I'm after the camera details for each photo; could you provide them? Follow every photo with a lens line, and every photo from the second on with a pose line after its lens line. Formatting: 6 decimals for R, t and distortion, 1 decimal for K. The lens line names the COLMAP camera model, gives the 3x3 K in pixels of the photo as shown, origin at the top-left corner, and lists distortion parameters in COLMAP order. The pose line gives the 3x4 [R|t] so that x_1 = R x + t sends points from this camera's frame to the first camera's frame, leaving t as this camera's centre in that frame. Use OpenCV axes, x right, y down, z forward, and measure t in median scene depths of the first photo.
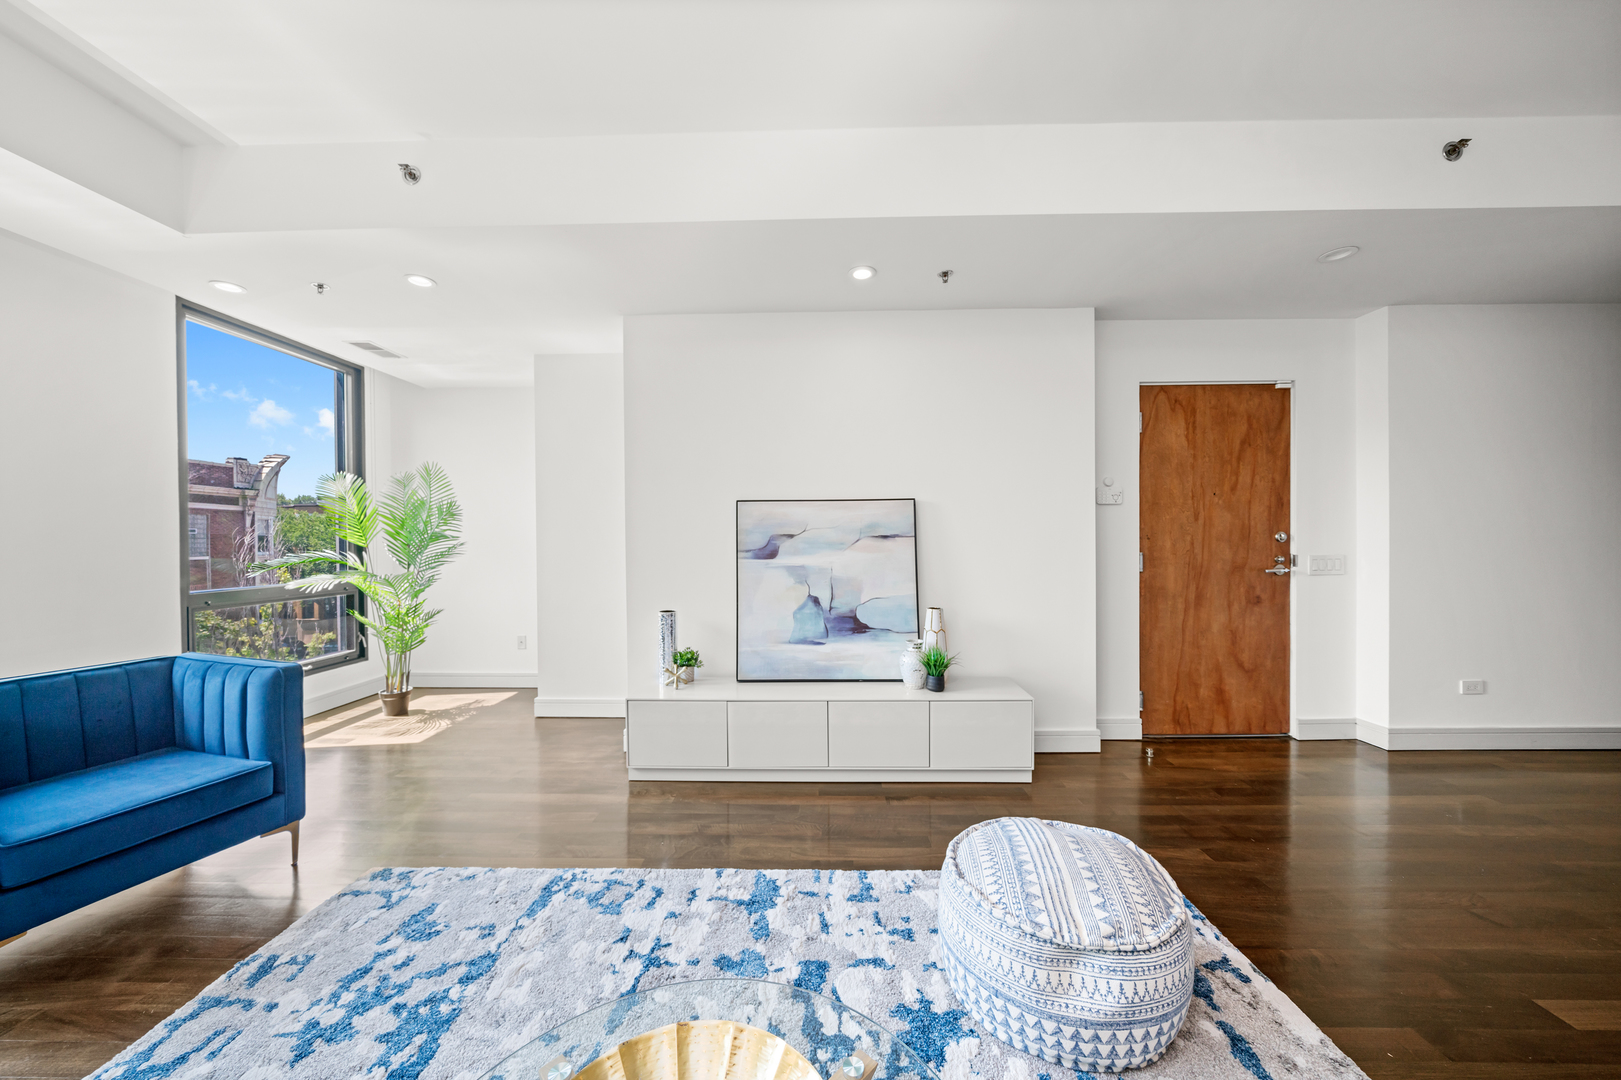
lens RADIAL K [[560.9, 0, 813.2], [0, 560.9, 545.0], [0, 0, 1]] dist [-0.003225, 0.000034]
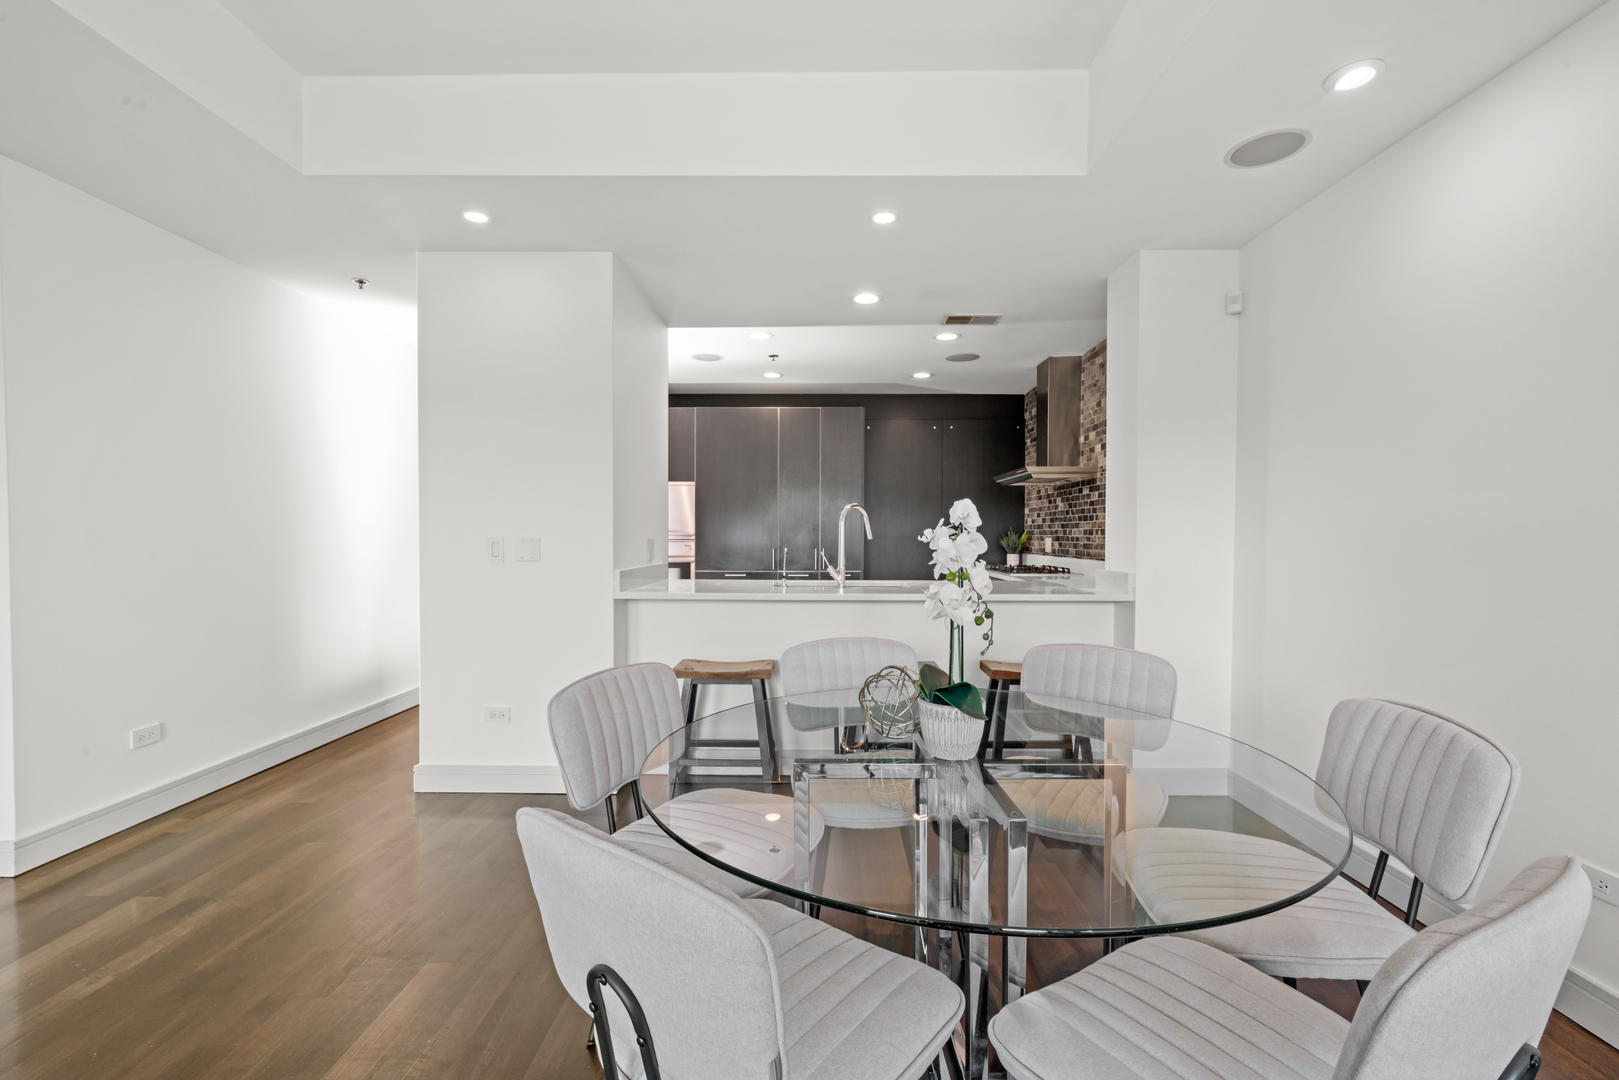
lens RADIAL K [[684.0, 0, 810.7], [0, 684.0, 546.8], [0, 0, 1]] dist [0.001082, 0.000090]
pose [[-0.005424, -0.010569, 0.999929, 0.298315], [0.007610, 0.999915, 0.010610, -0.002463], [-0.999956, 0.007667, -0.005343, 0.128564]]
